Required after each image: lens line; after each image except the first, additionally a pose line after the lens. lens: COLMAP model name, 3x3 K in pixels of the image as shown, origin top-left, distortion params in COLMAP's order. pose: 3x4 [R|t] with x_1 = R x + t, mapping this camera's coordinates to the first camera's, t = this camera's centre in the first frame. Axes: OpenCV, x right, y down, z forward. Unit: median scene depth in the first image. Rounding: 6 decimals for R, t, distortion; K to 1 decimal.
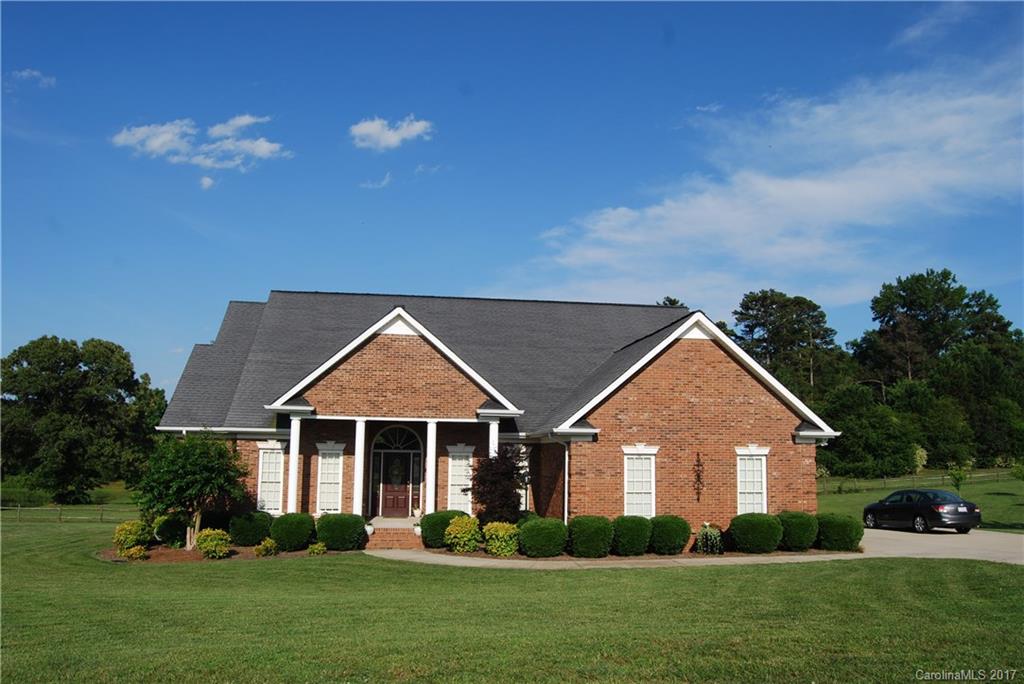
lens RADIAL K [[809.5, 0, 512.0], [0, 809.5, 342.0], [0, 0, 1]] dist [-0.080191, 0.009600]
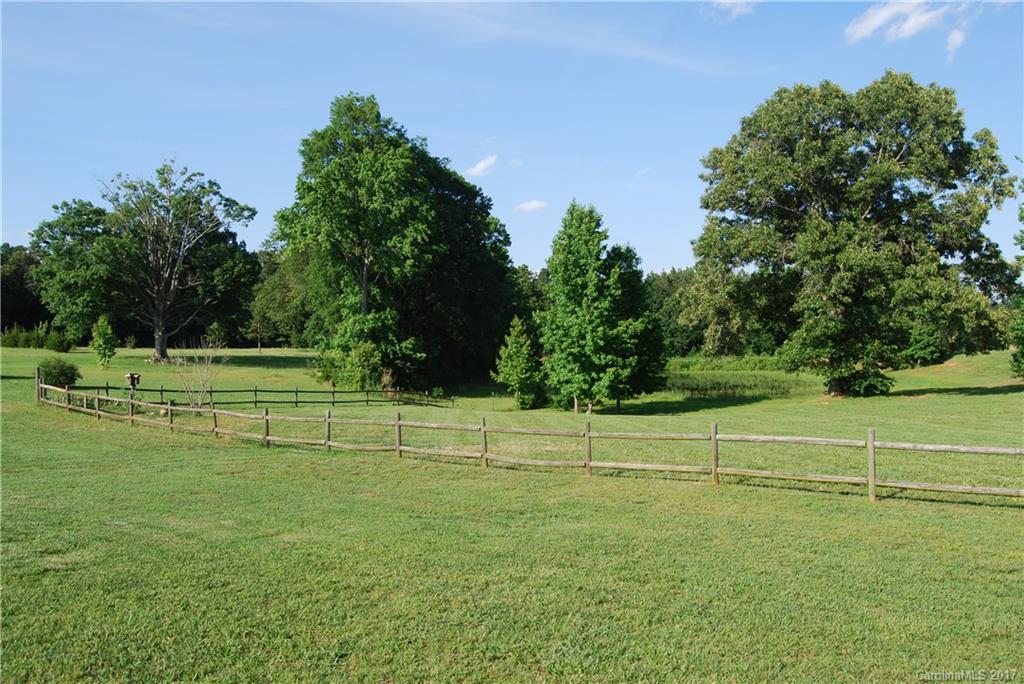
lens RADIAL K [[800.4, 0, 512.0], [0, 800.4, 342.0], [0, 0, 1]] dist [-0.085854, 0.011362]
pose [[0.677069, -0.029001, -0.735348, -1.053086], [0.136591, 0.986813, 0.086848, 0.292918], [0.723132, -0.159244, 0.672102, 1.528150]]
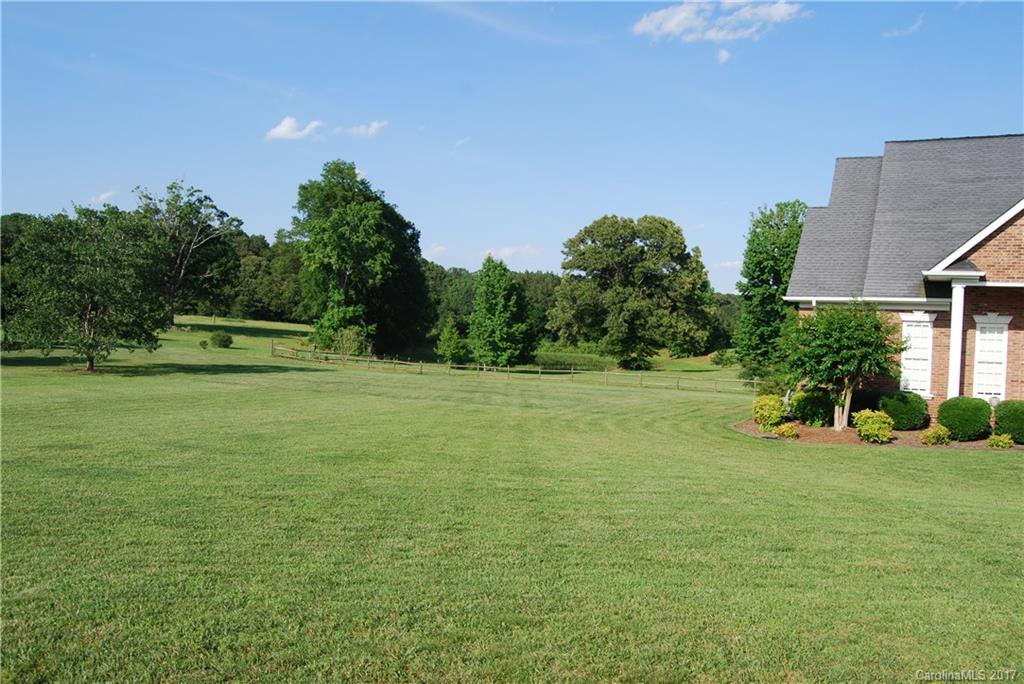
lens RADIAL K [[800.4, 0, 512.0], [0, 800.4, 342.0], [0, 0, 1]] dist [-0.085854, 0.011362]
pose [[0.811799, 0.030408, -0.583145, -0.168634], [0.062950, 0.988266, 0.139167, 0.009981], [0.580534, -0.149685, 0.800359, 0.064950]]
